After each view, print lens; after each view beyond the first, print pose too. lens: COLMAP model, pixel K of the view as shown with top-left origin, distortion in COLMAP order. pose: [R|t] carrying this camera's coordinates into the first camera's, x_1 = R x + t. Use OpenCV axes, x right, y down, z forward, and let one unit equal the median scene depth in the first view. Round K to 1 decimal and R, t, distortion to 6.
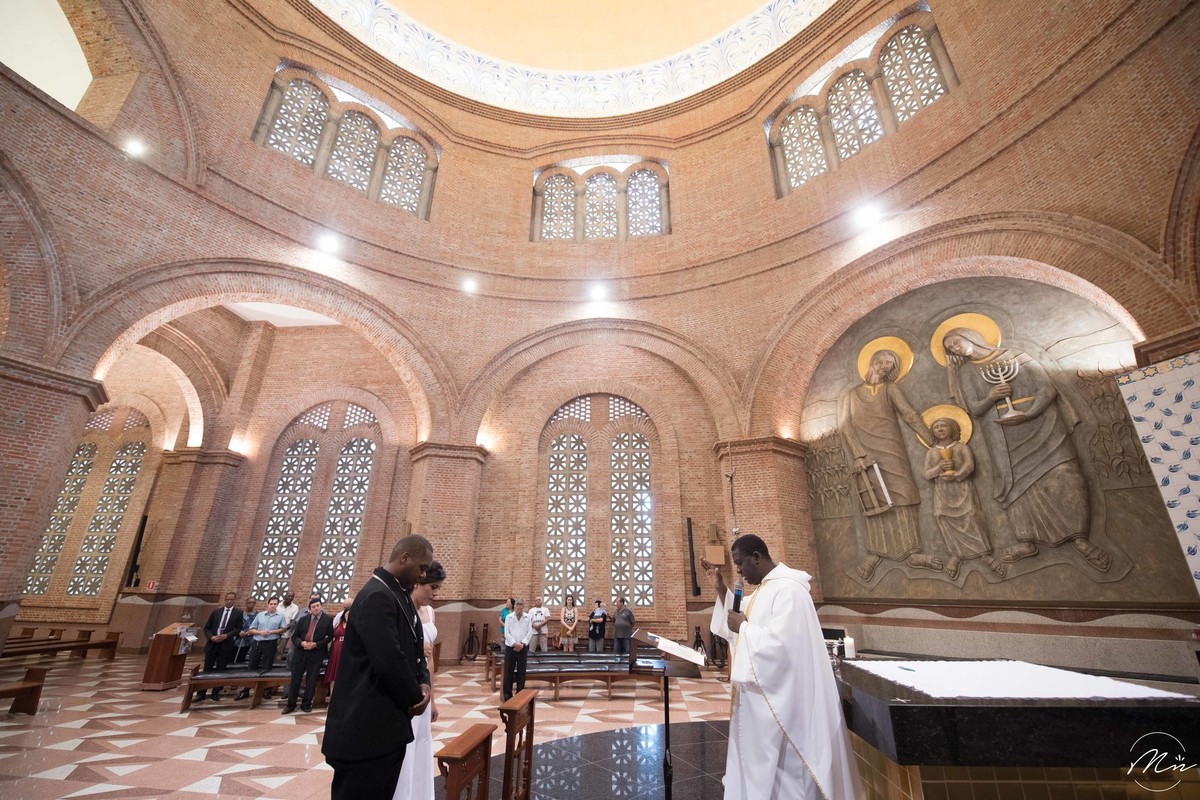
lens RADIAL K [[478.9, 0, 602.8], [0, 478.9, 399.8], [0, 0, 1]] dist [-0.013927, -0.002441]
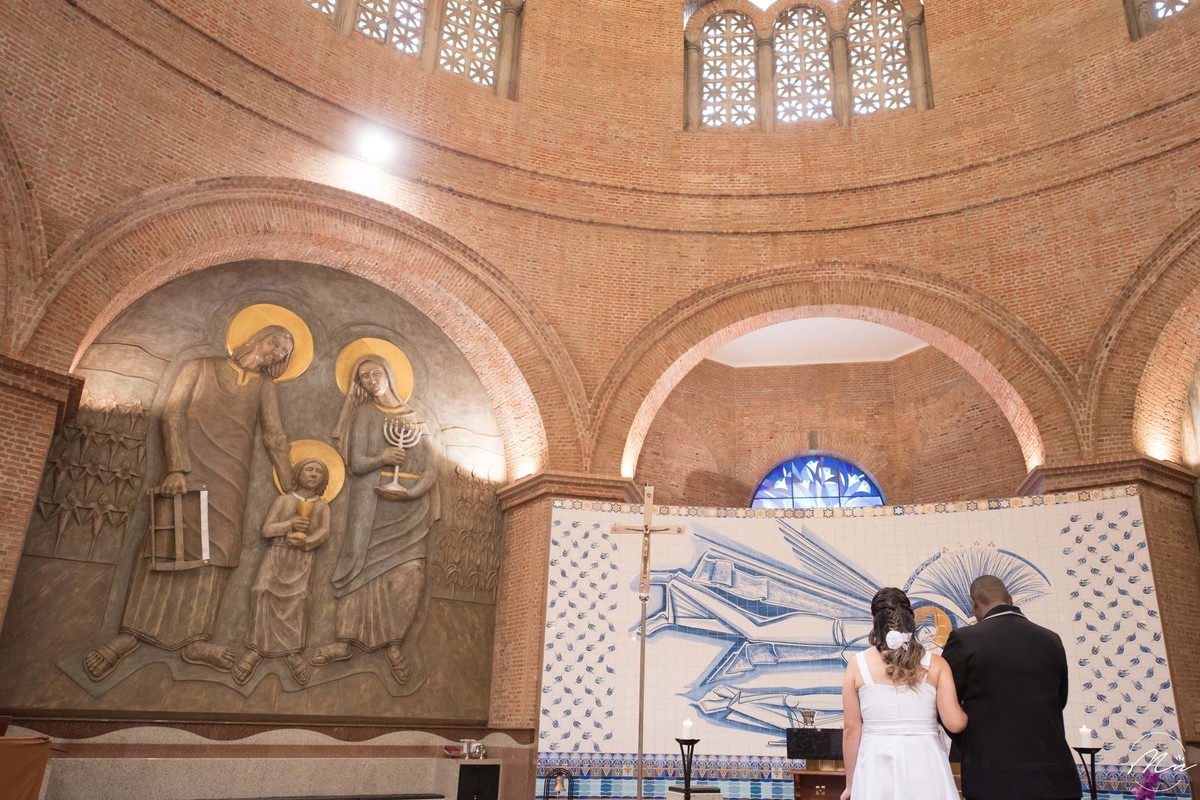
lens RADIAL K [[872.7, 0, 659.2], [0, 872.7, 418.5], [0, 0, 1]] dist [-0.000672, 0.005005]
pose [[0.064476, 0.334323, 0.940250, -0.517699], [-0.371634, 0.882481, -0.288298, 0.180826], [-0.926138, -0.330841, 0.181145, 0.344612]]
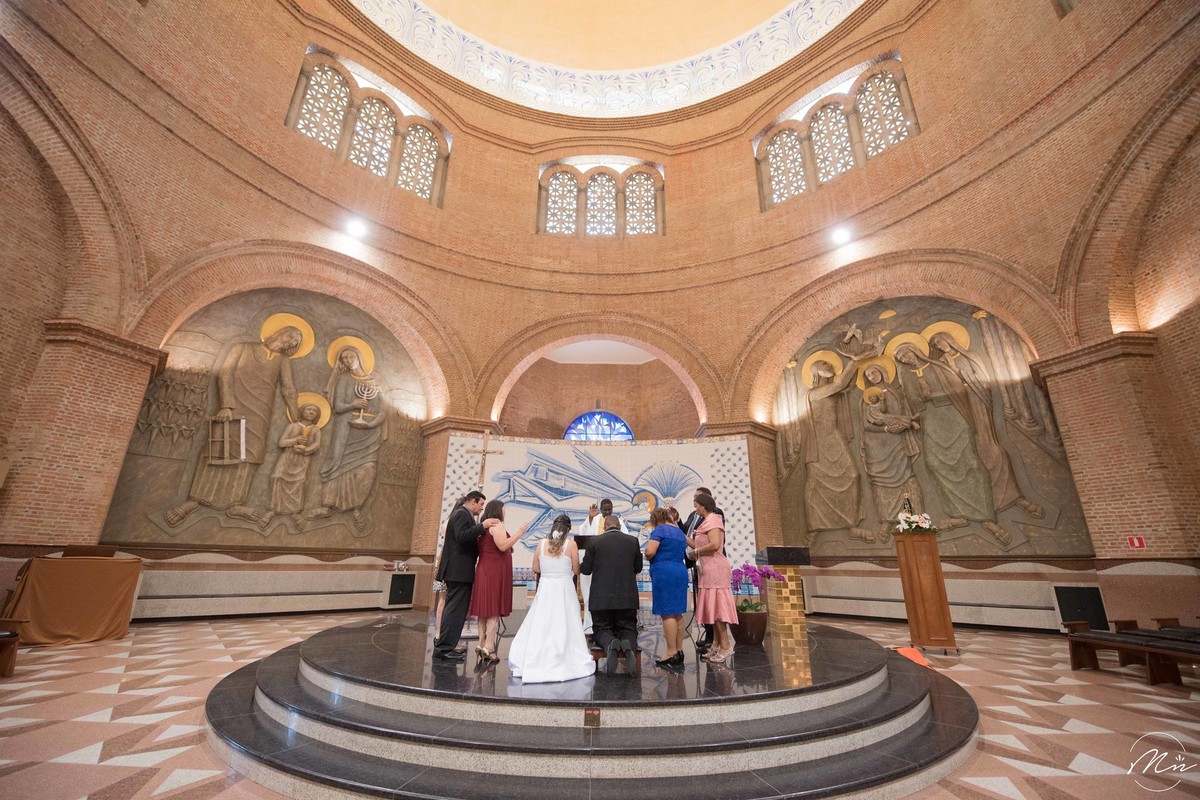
lens RADIAL K [[478.9, 0, 602.8], [0, 478.9, 399.8], [0, 0, 1]] dist [-0.013927, -0.002441]
pose [[-0.098100, 0.308551, 0.946135, -0.572420], [-0.364913, 0.873347, -0.322650, 0.165866], [-0.925859, -0.376909, 0.026919, 0.297165]]
